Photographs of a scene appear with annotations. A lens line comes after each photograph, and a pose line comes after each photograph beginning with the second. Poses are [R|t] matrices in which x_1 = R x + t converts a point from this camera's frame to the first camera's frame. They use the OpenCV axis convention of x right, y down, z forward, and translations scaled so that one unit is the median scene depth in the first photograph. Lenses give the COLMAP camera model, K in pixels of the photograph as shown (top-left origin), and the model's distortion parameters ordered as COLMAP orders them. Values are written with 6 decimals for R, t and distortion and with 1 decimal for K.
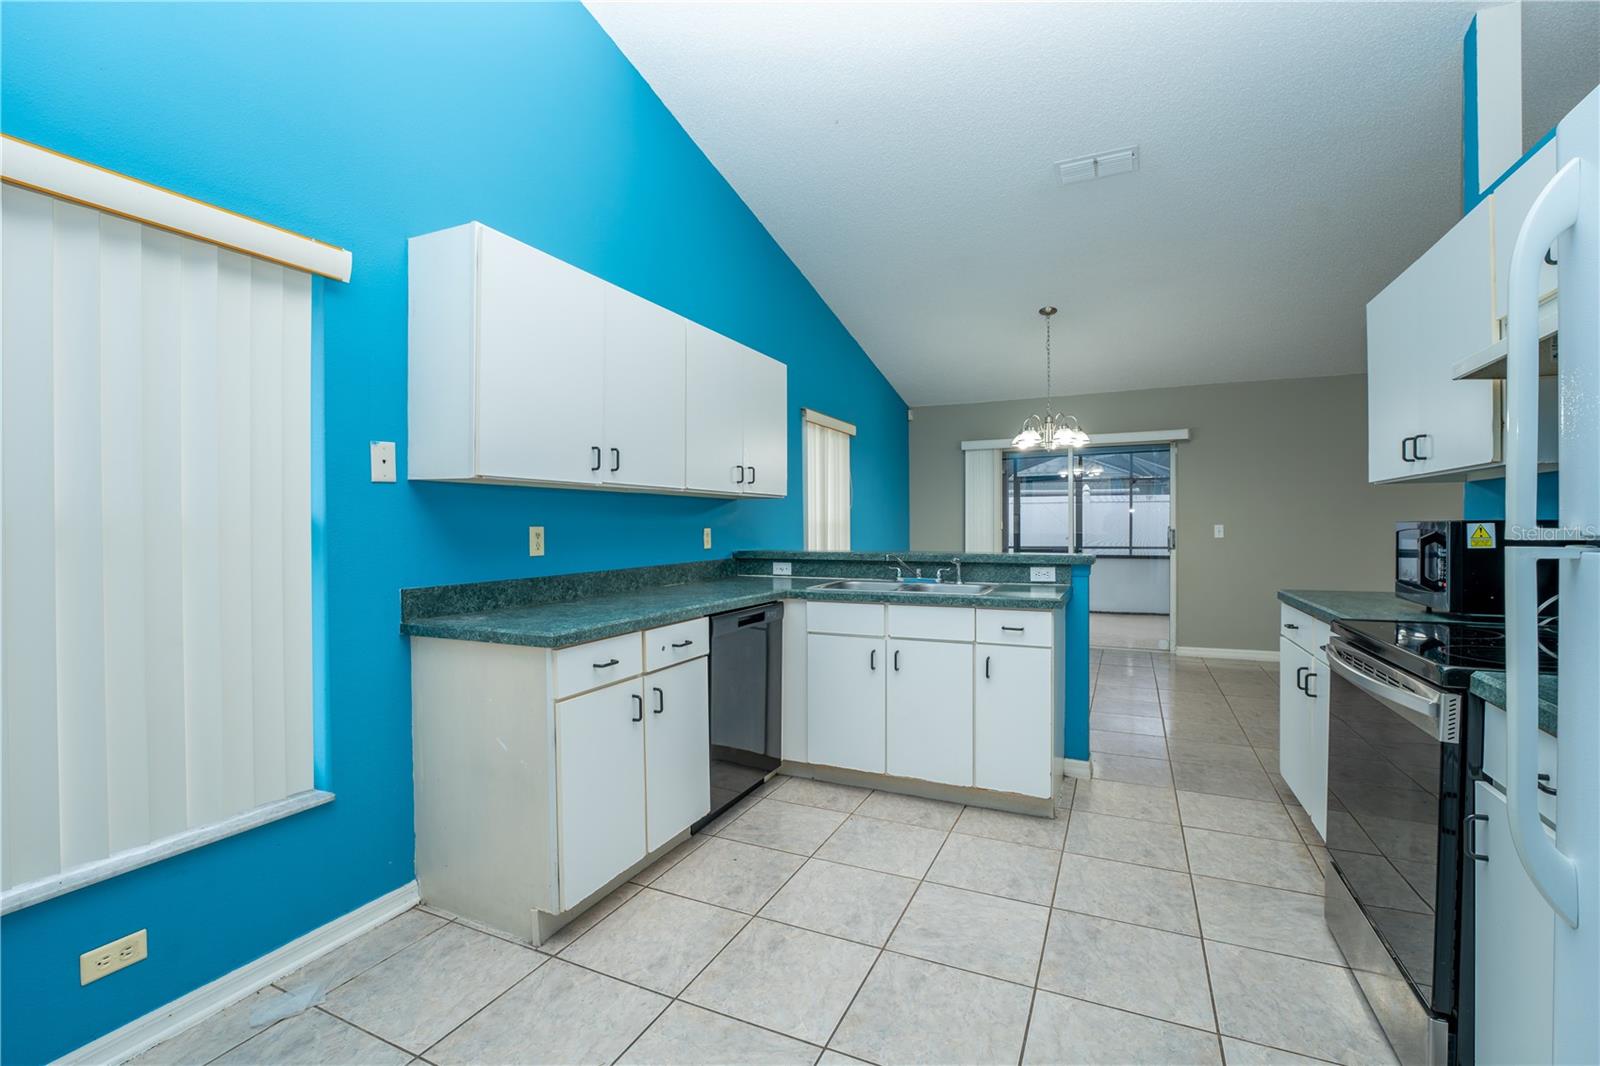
lens RADIAL K [[704.6, 0, 804.2], [0, 704.6, 528.9], [0, 0, 1]] dist [-0.011792, -0.000343]
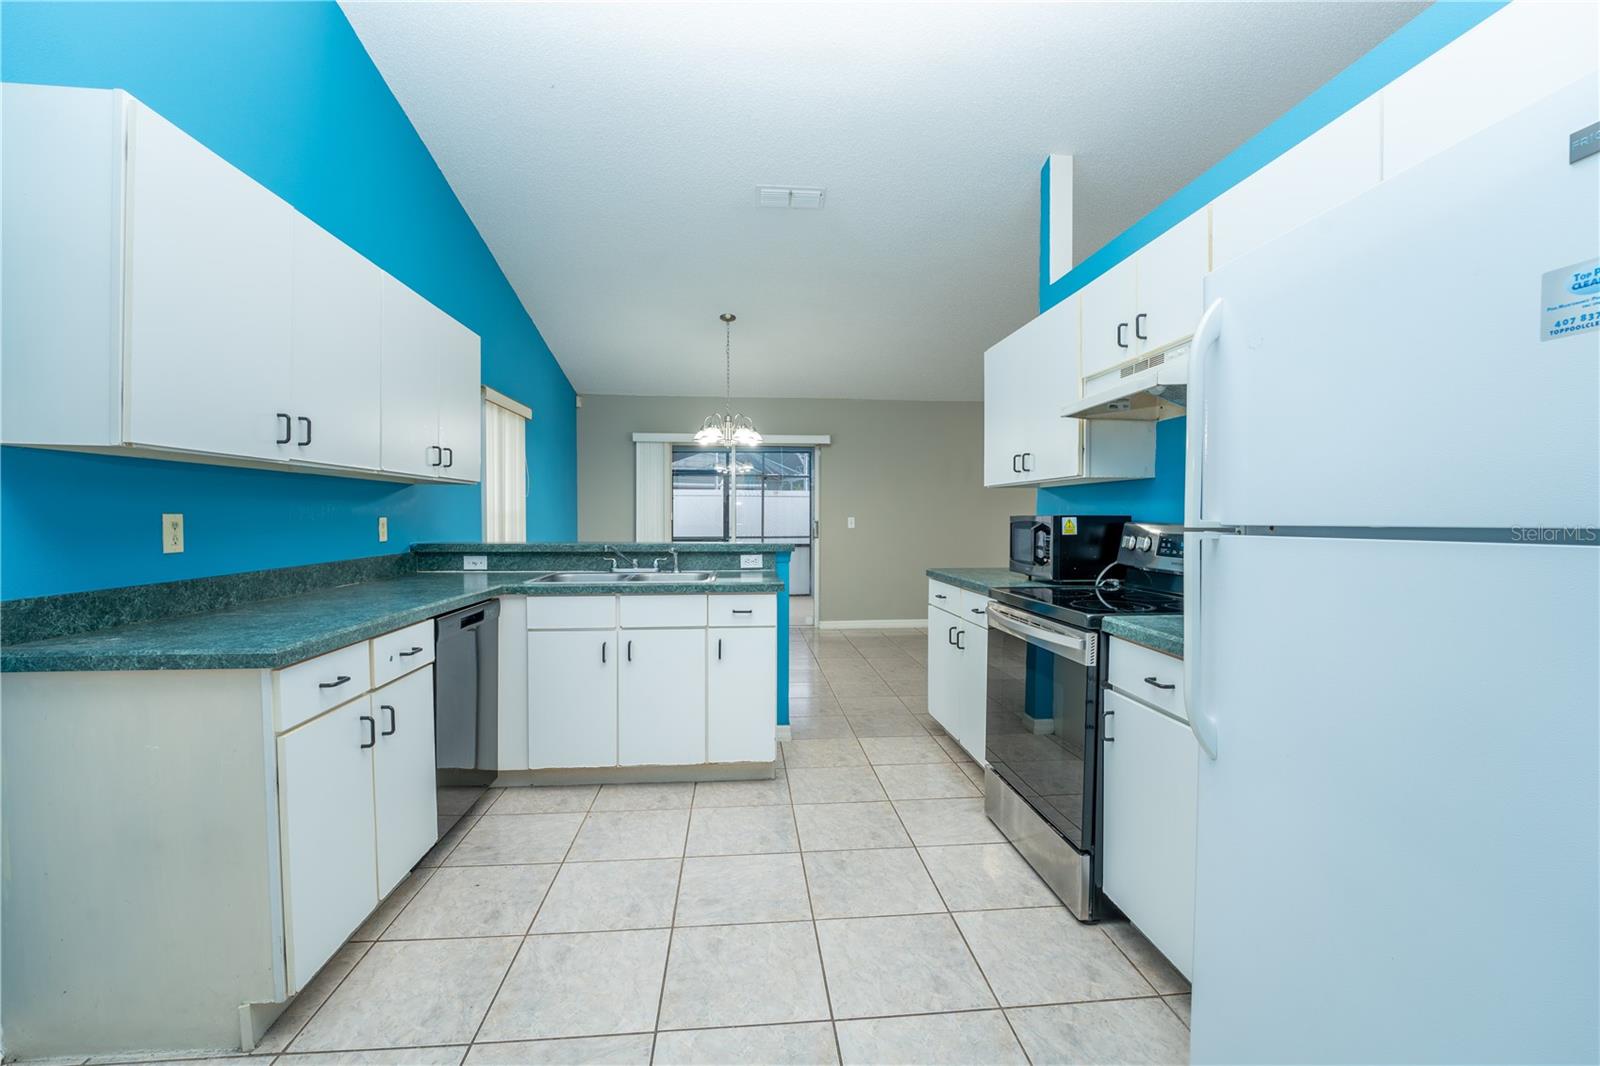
lens RADIAL K [[704.6, 0, 804.2], [0, 704.6, 528.9], [0, 0, 1]] dist [-0.011792, -0.000343]
pose [[0.860085, -0.002038, 0.510146, -0.179749], [-0.004450, 0.999924, 0.011496, 0.001236], [-0.510131, -0.012158, 0.860011, 0.017523]]
